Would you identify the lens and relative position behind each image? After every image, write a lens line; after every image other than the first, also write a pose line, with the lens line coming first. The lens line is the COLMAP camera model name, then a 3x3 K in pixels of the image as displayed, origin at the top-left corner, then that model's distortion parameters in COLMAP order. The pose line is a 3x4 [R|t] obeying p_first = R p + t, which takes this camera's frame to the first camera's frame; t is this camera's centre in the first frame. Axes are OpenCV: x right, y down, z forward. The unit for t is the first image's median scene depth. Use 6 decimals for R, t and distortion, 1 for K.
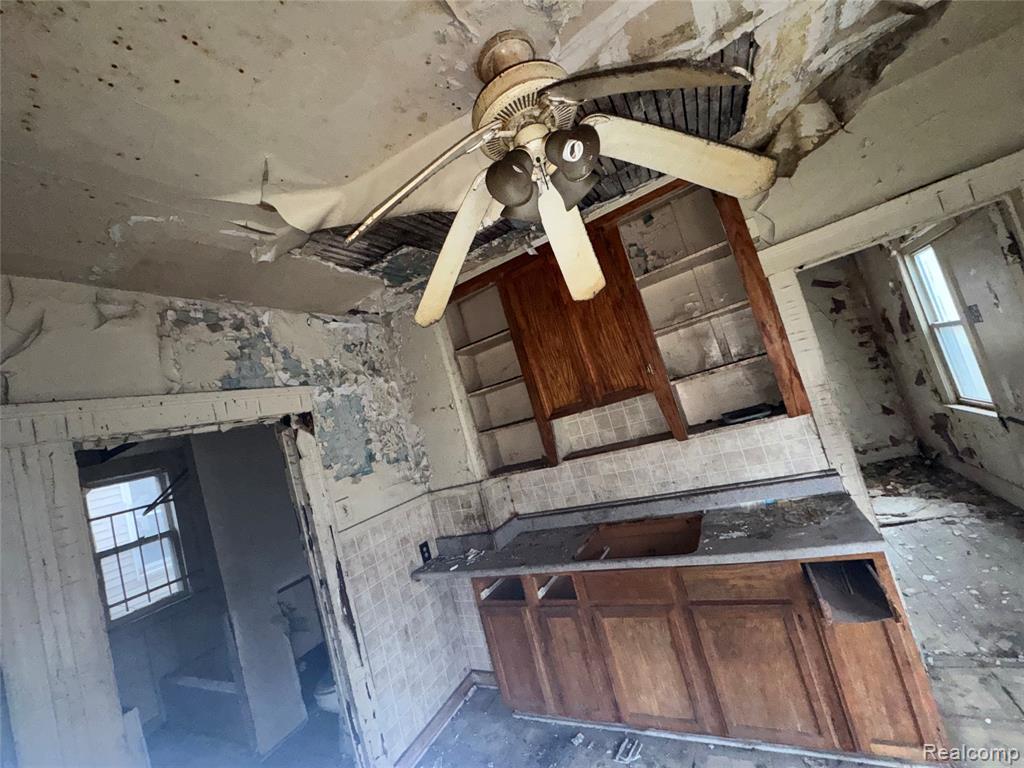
lens RADIAL K [[405.5, 0, 511.2], [0, 405.5, 383.6], [0, 0, 1]] dist [-0.005030, 0.000534]
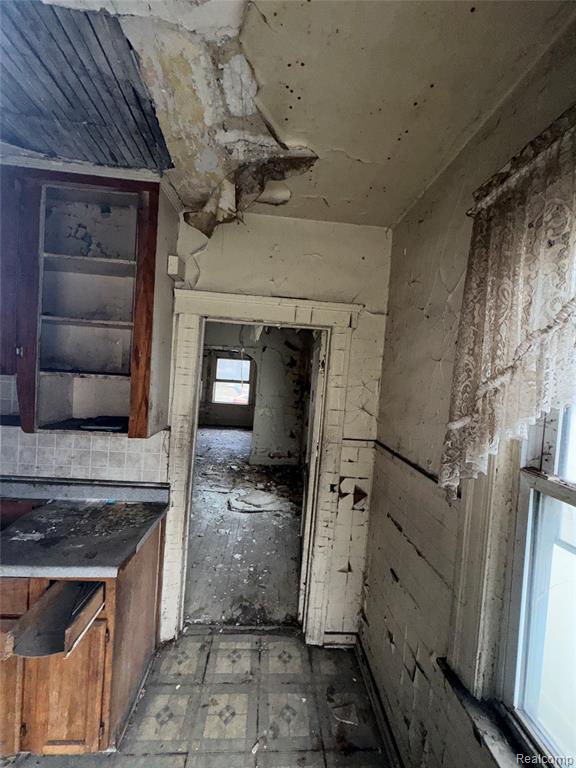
lens RADIAL K [[304.2, 0, 289.9], [0, 304.2, 385.0], [0, 0, 1]] dist [-0.005030, 0.000534]
pose [[0.777509, 0.308253, 0.548142, 0.459879], [-0.341682, 0.938818, -0.043297, -0.141270], [-0.527952, -0.153626, 0.835264, 0.087704]]
